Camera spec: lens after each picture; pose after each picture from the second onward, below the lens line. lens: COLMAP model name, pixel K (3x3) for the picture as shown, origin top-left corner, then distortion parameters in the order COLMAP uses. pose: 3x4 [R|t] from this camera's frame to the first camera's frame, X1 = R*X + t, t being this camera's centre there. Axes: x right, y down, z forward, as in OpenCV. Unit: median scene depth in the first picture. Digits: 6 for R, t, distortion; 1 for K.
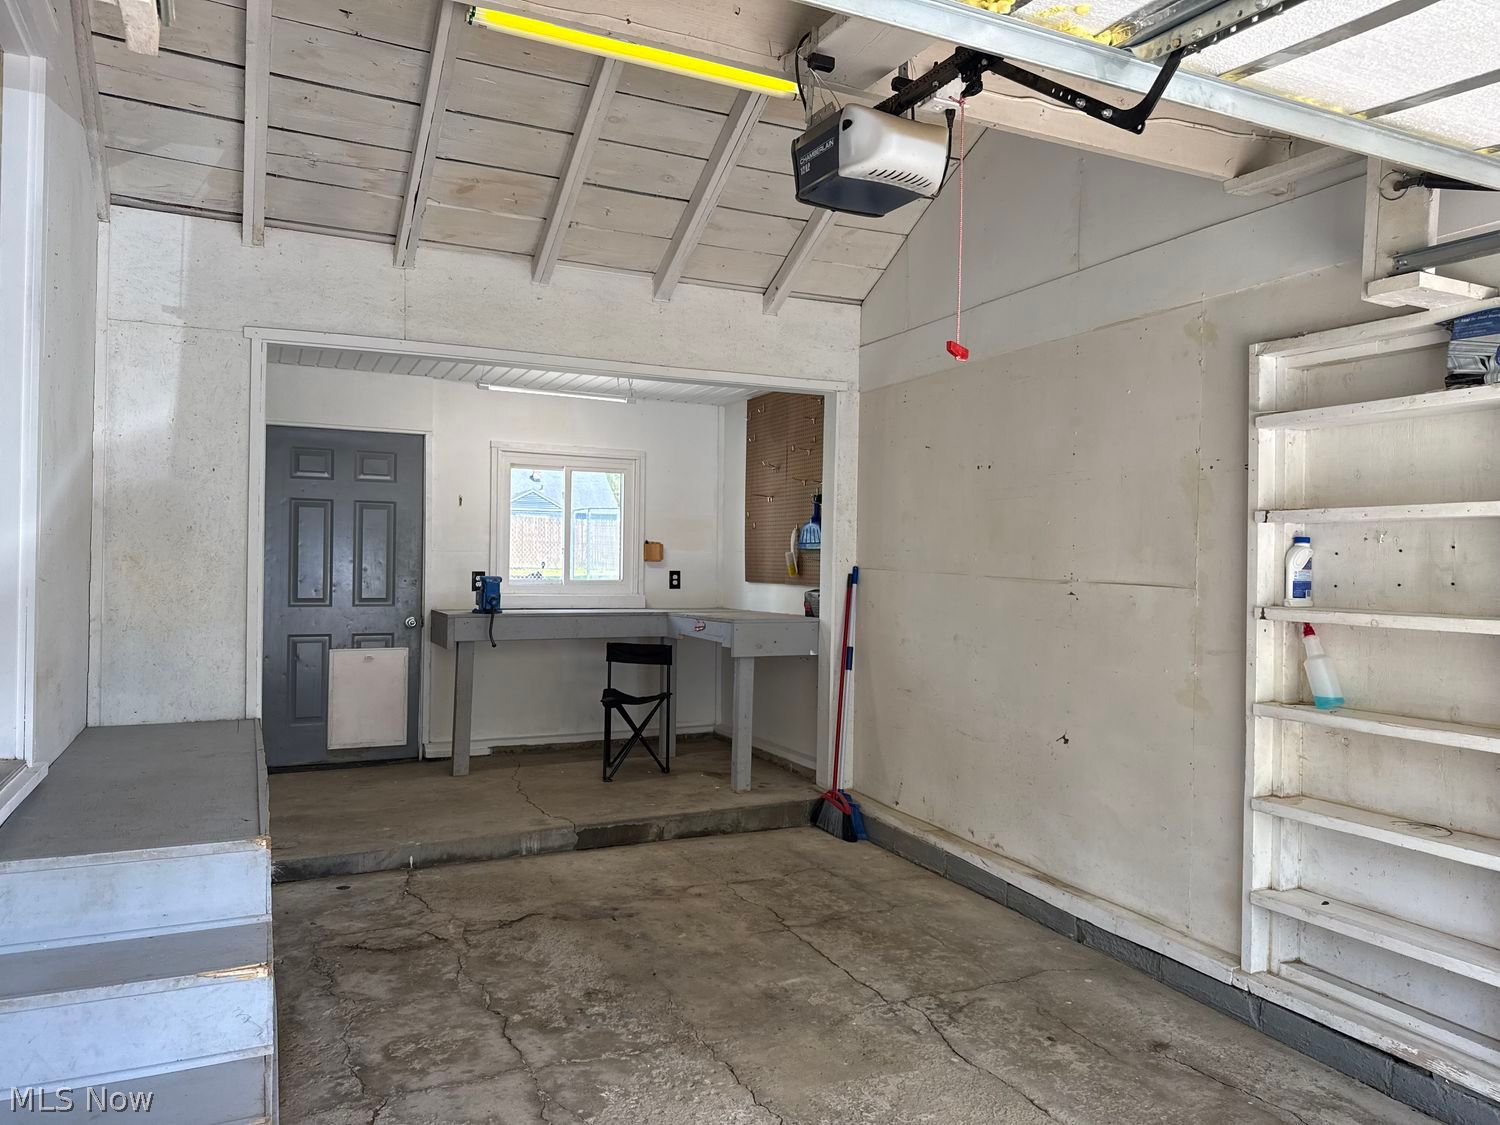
lens RADIAL K [[1061.4, 0, 746.5], [0, 1061.4, 547.7], [0, 0, 1]] dist [0.055014, -0.076384]
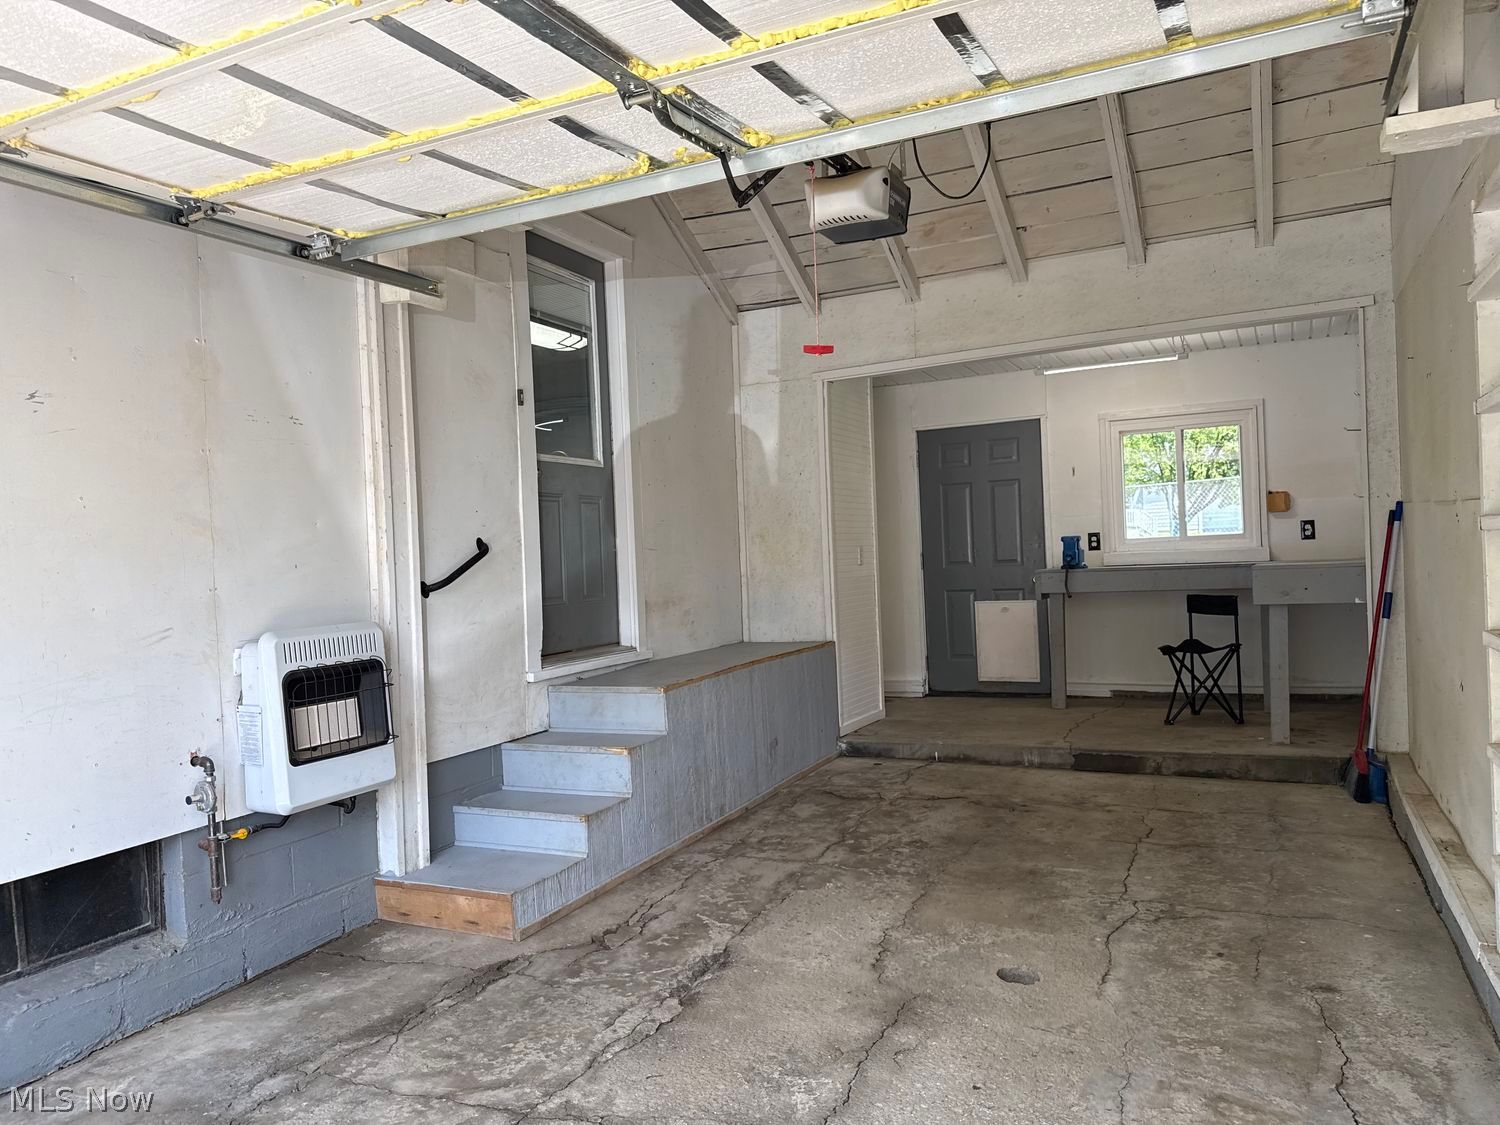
lens RADIAL K [[1061.4, 0, 730.8], [0, 1061.4, 551.6], [0, 0, 1]] dist [0.055014, -0.076384]
pose [[0.604631, -0.045854, -0.795185, 0.615602], [0.062373, 0.998002, -0.010124, 0.044433], [0.794060, -0.043477, 0.606282, 0.026155]]
